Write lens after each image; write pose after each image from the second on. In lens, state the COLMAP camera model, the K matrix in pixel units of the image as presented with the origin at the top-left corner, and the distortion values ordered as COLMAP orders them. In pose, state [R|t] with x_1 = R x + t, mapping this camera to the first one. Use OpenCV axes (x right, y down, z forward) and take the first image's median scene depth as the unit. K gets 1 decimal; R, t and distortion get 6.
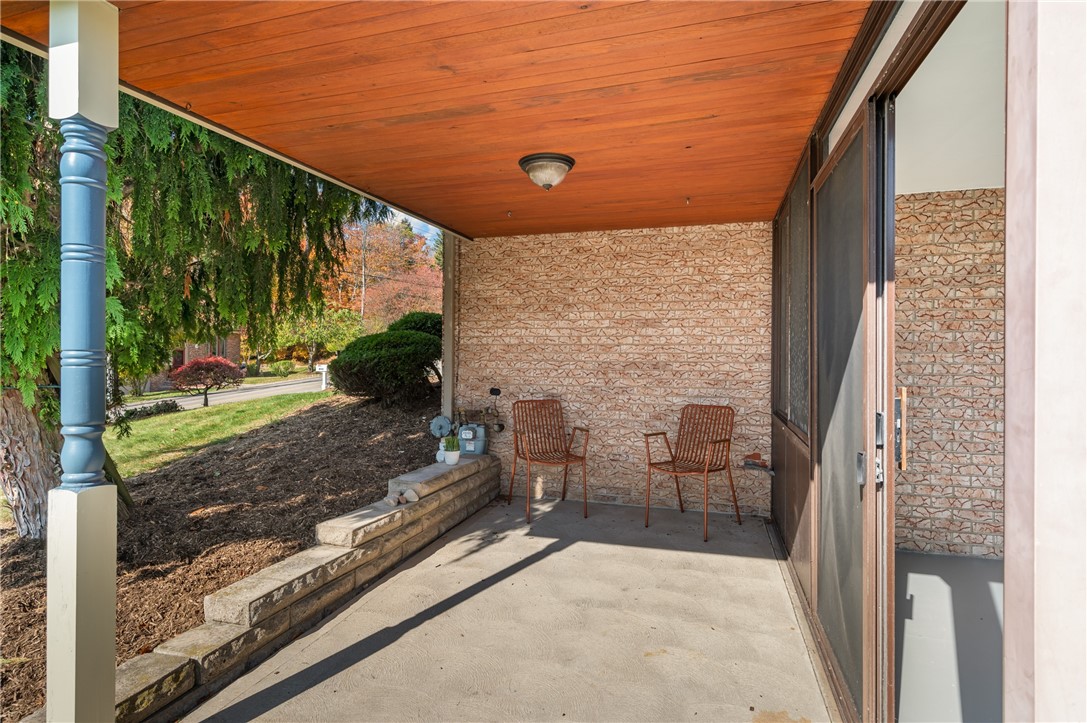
lens RADIAL K [[558.6, 0, 543.4], [0, 558.6, 357.8], [0, 0, 1]] dist [0.000049, 0.000000]
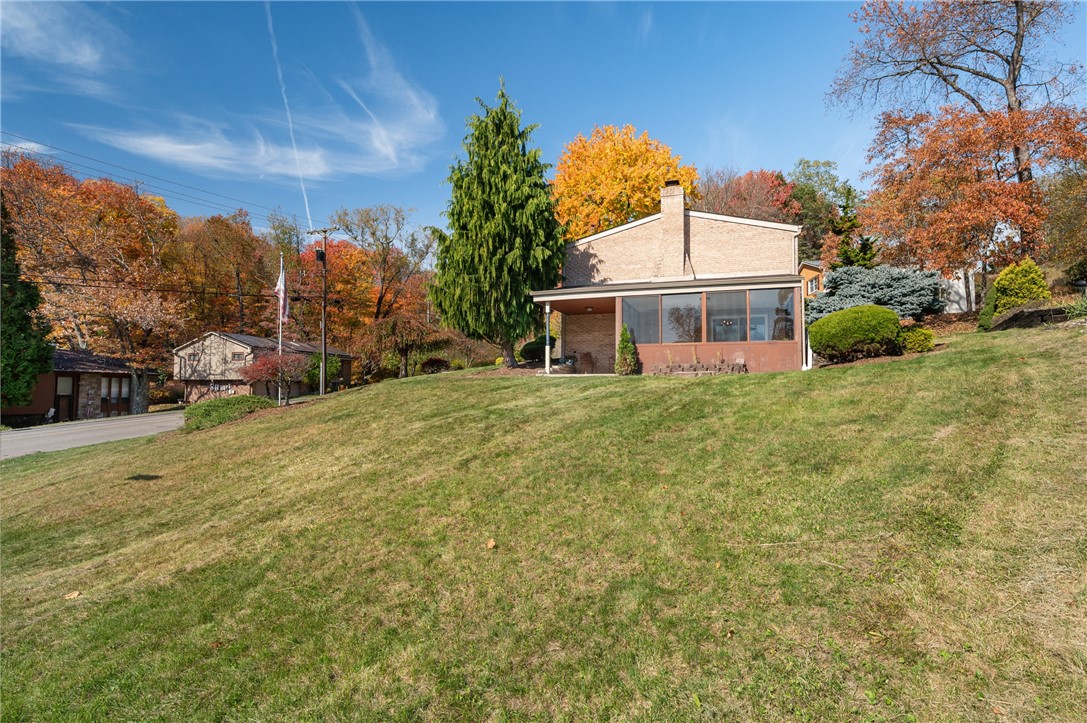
lens RADIAL K [[558.6, 0, 542.9], [0, 558.6, 359.7], [0, 0, 1]] dist [0.000049, 0.000000]
pose [[0.998778, -0.006314, -0.049008, -0.124006], [0.006131, 0.999974, -0.003894, 0.134553], [0.049031, 0.003588, 0.998791, -3.218040]]
